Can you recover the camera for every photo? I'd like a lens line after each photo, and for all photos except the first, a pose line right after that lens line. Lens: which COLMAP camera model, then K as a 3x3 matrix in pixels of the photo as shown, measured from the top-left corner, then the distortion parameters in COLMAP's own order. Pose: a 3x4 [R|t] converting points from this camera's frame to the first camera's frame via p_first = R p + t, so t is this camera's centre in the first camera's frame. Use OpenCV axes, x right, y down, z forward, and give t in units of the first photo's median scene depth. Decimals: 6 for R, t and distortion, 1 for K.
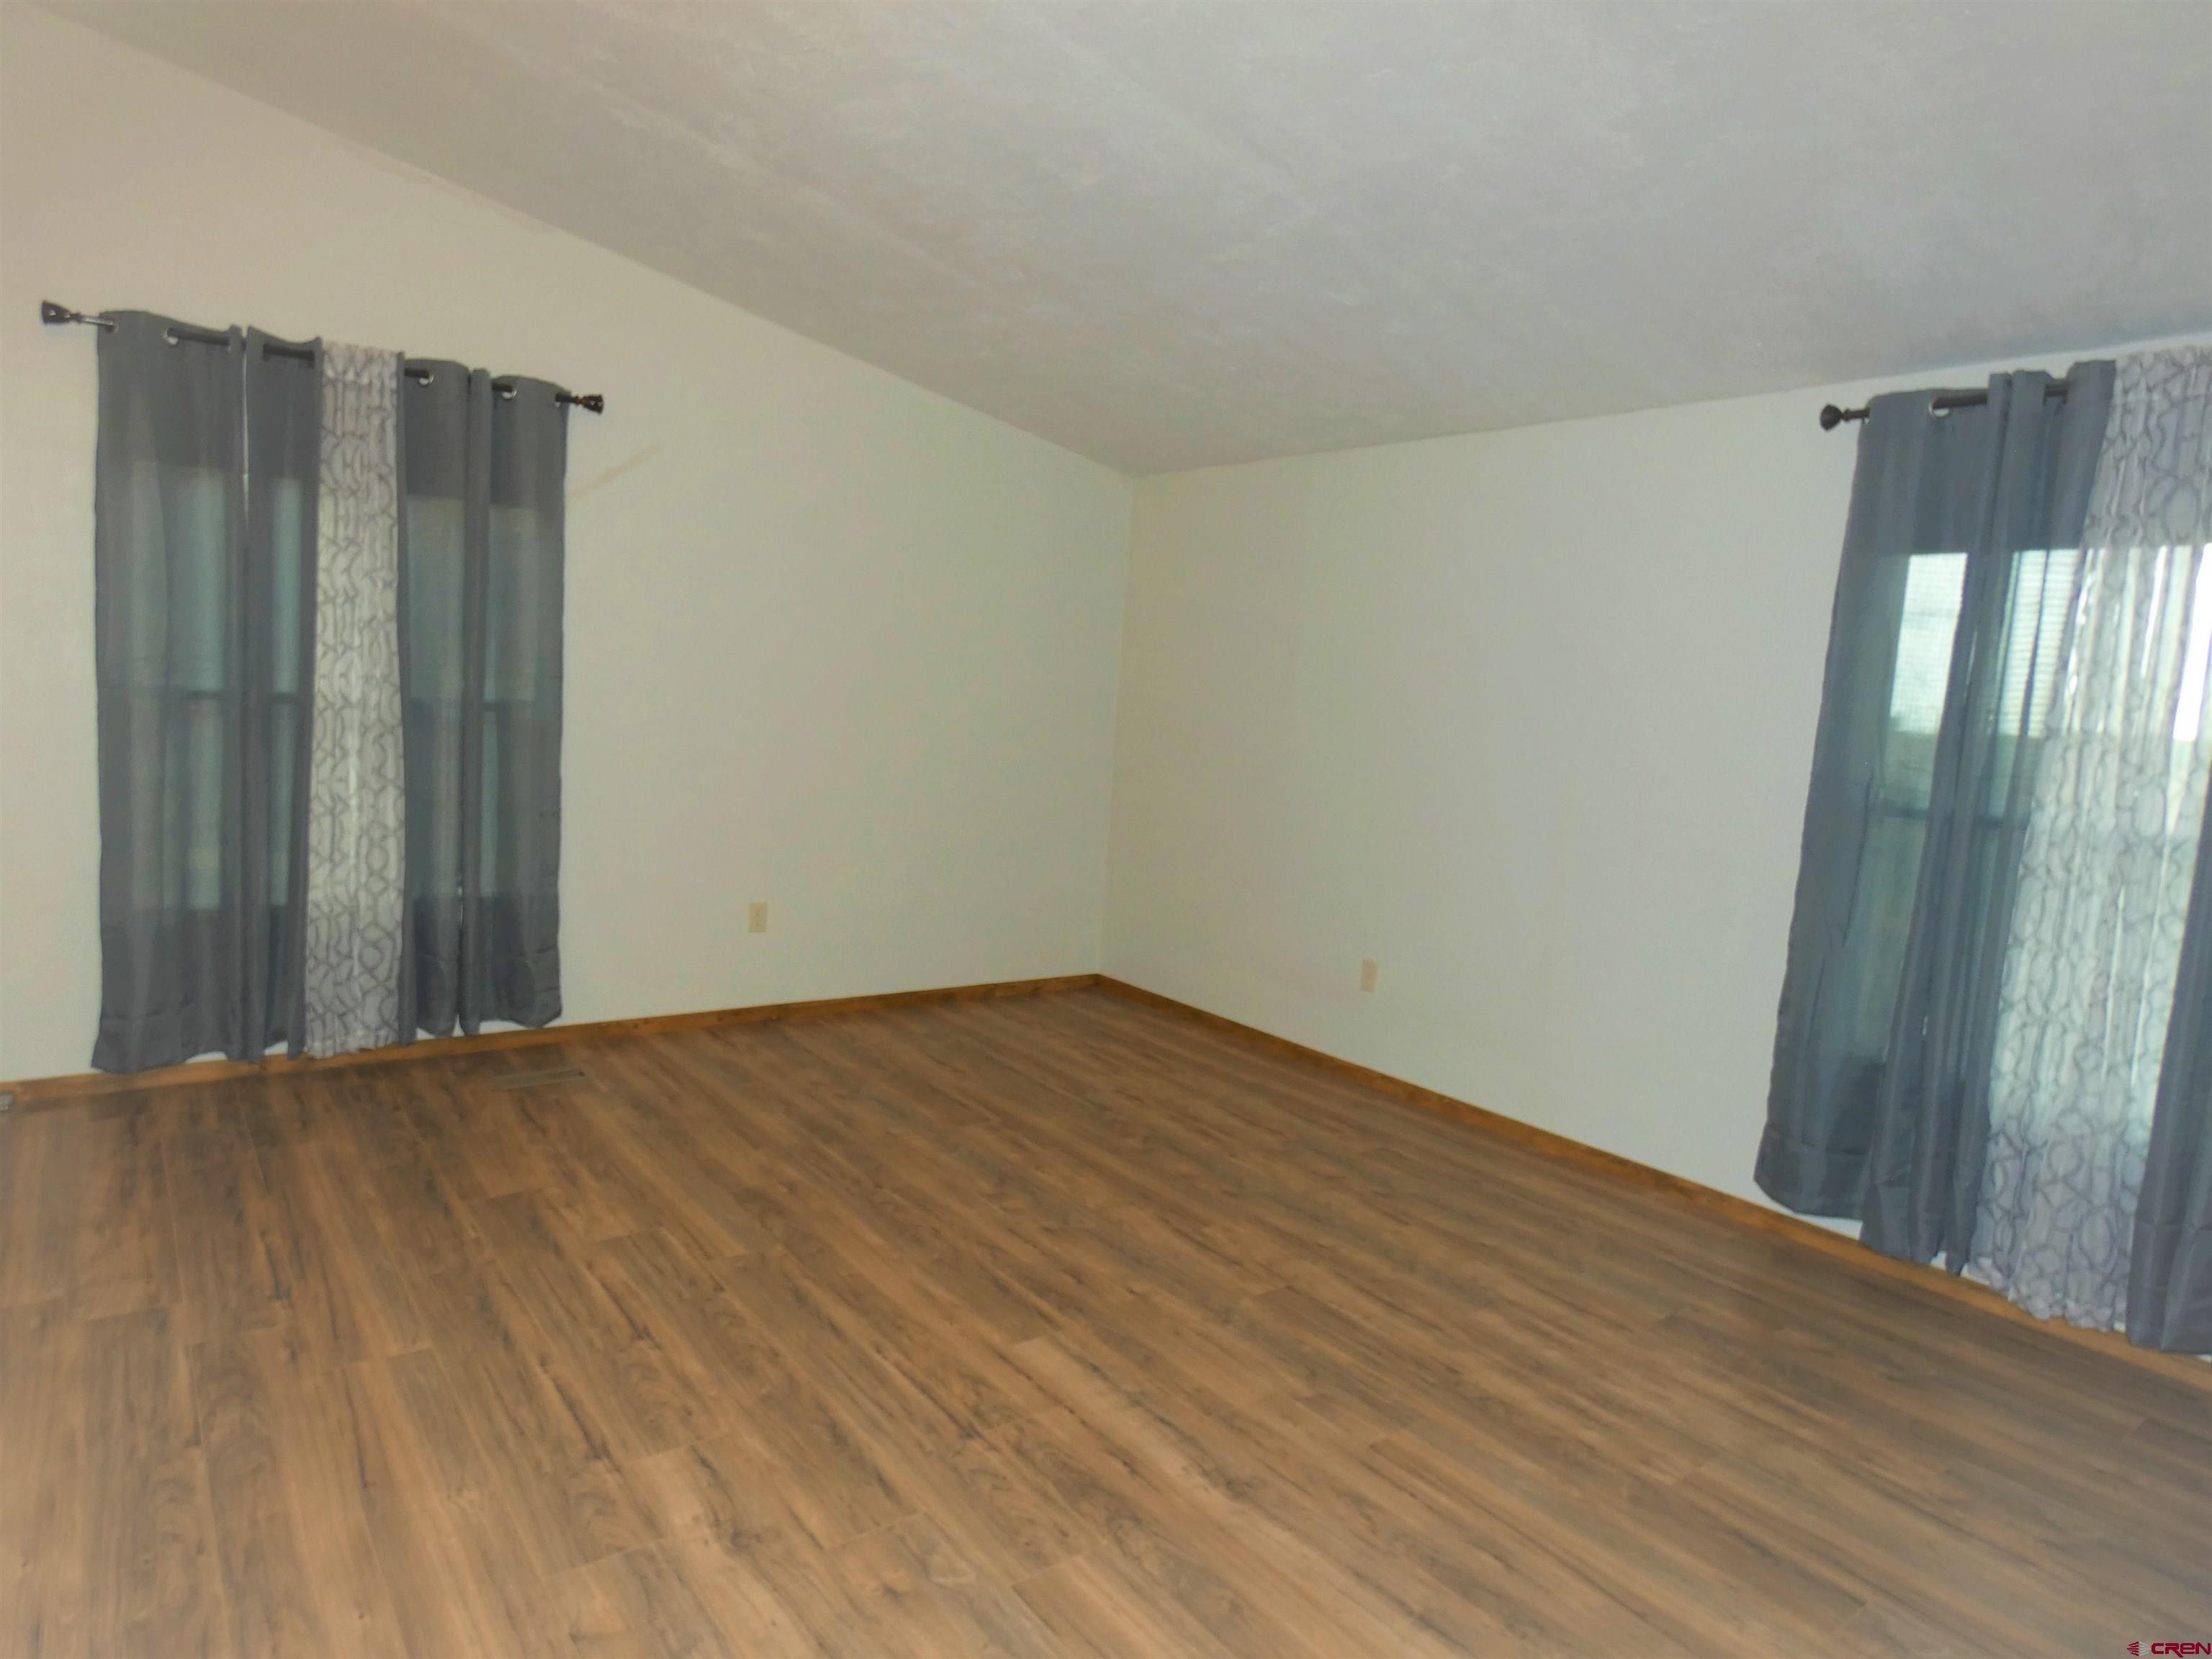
lens RADIAL K [[1319.1, 0, 1104.7], [0, 1319.1, 827.6], [0, 0, 1]] dist [0.003682, 0.007205]
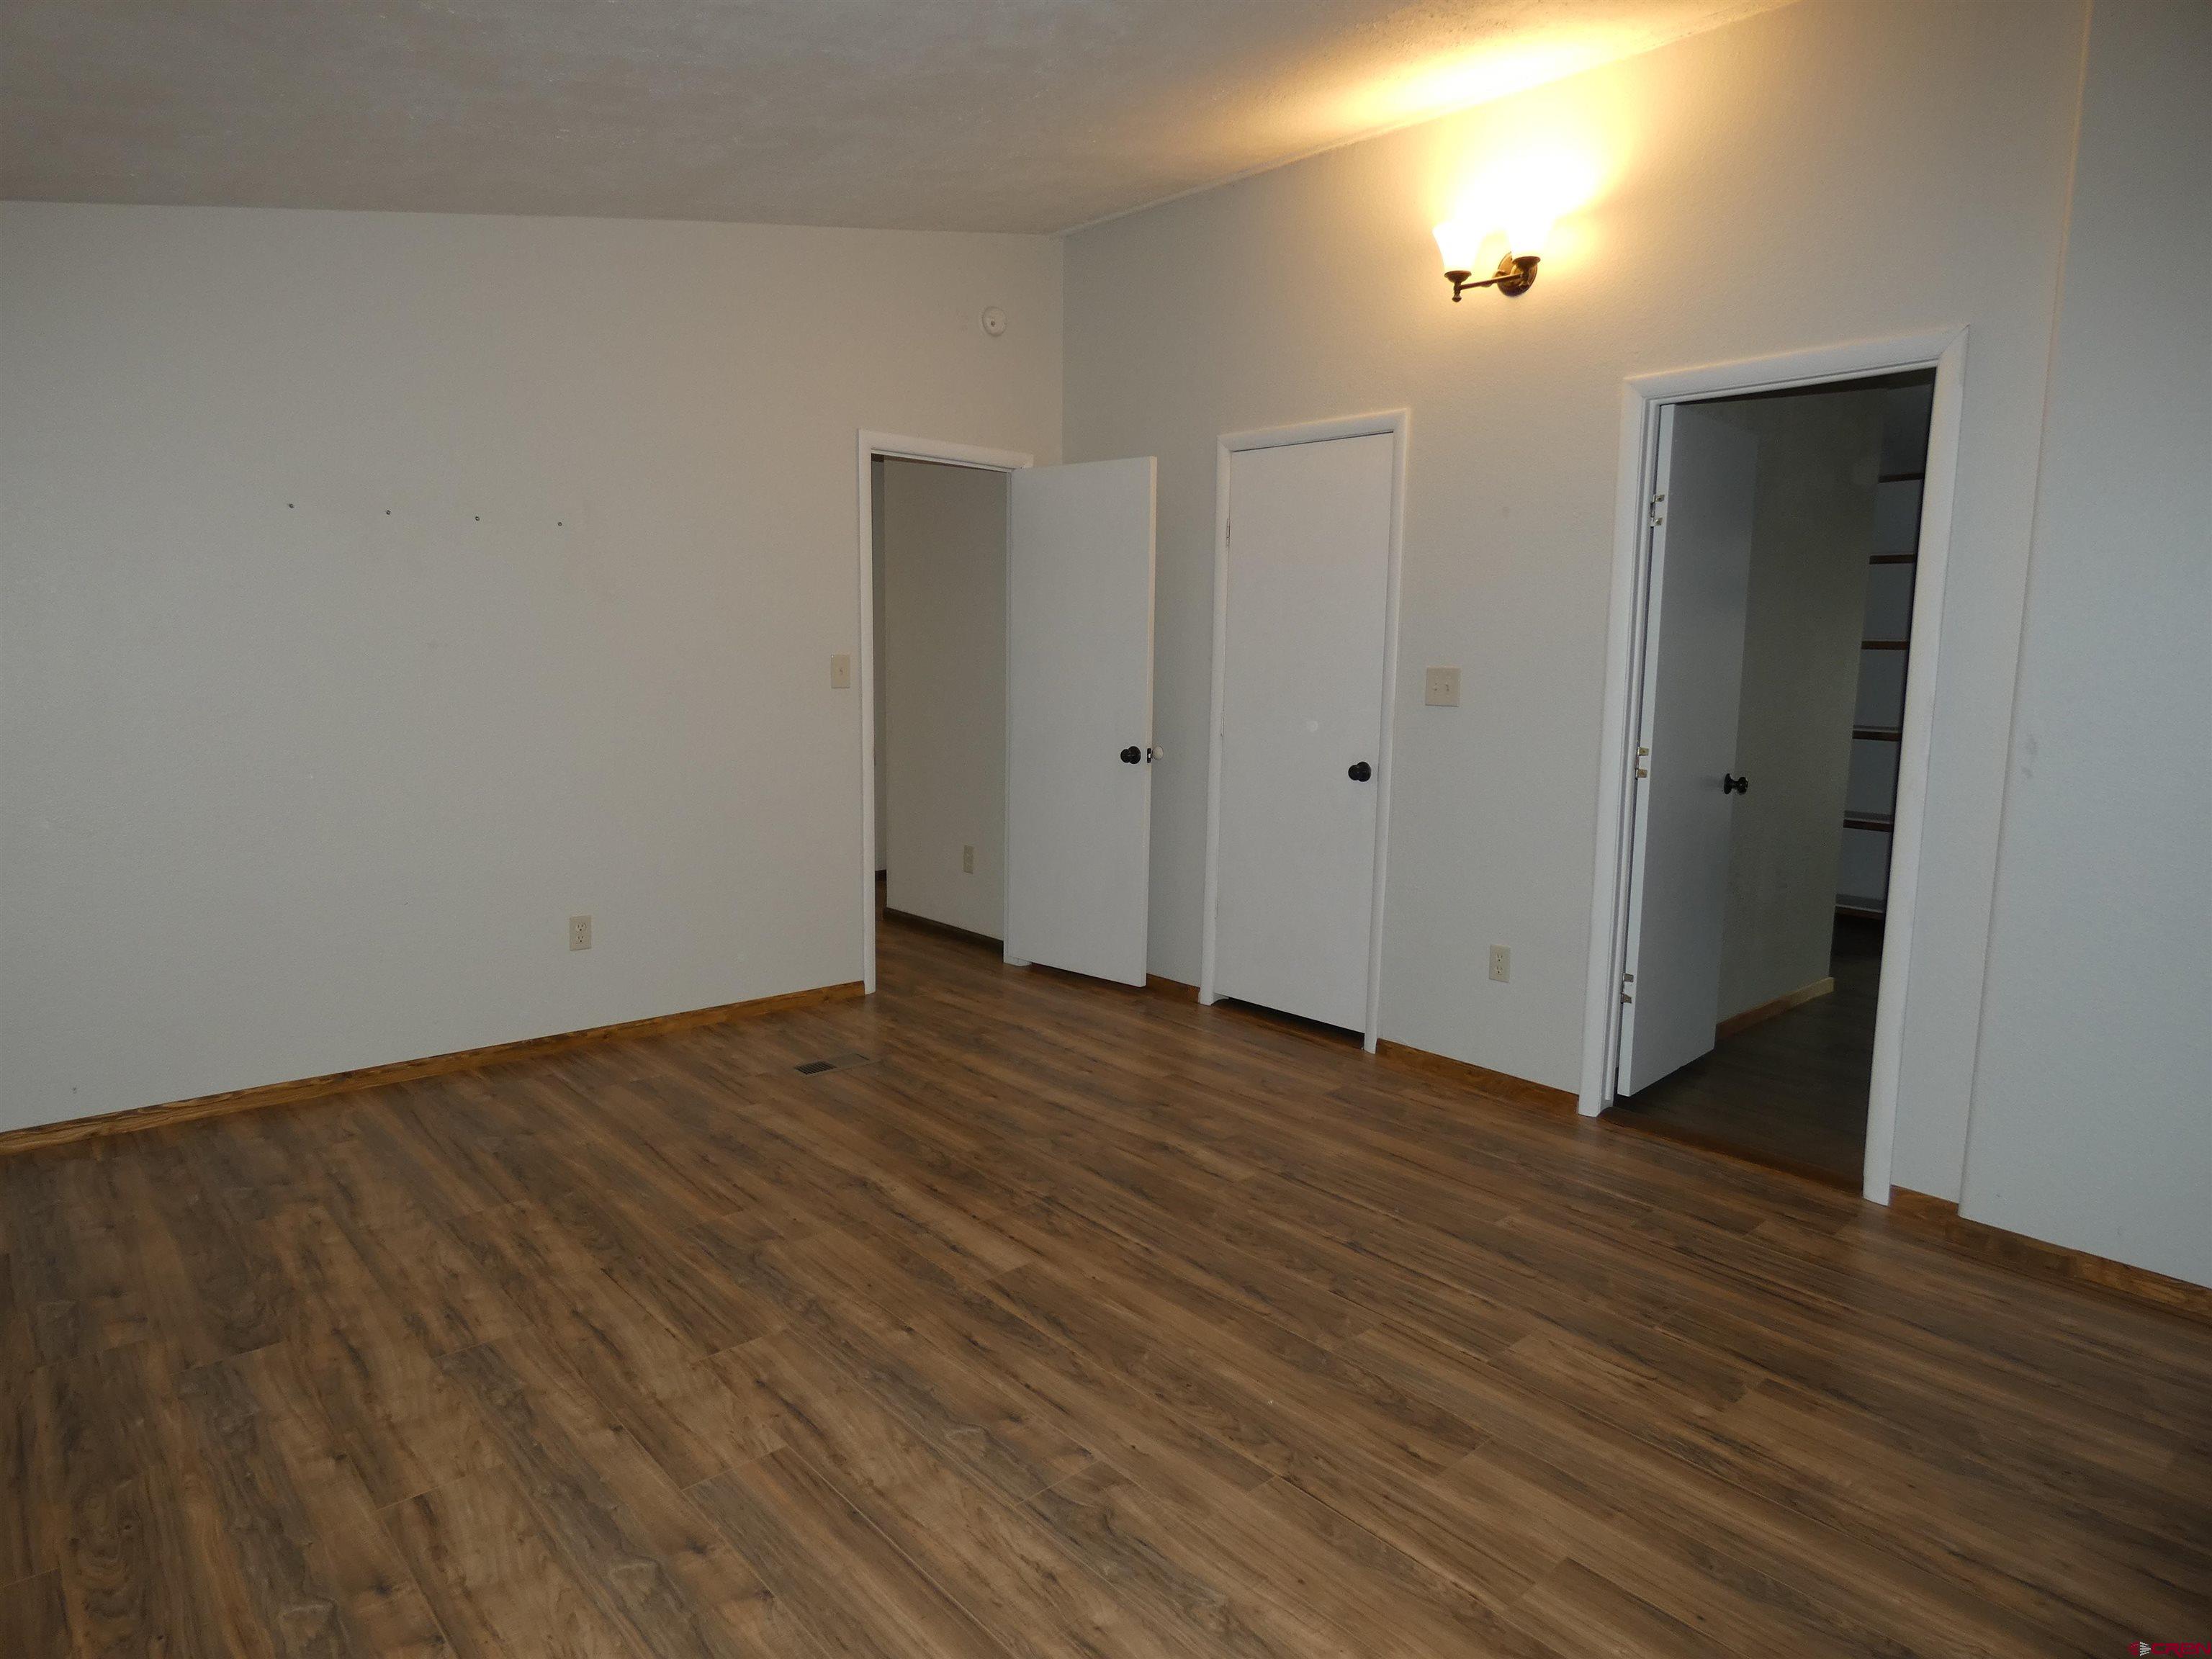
lens RADIAL K [[1319.1, 0, 1104.7], [0, 1319.1, 827.6], [0, 0, 1]] dist [0.003682, 0.007205]
pose [[-0.992491, -0.074618, -0.096924, 0.001317], [-0.096174, 0.965650, 0.241394, -0.214173], [0.075582, 0.248903, -0.965575, 1.930476]]
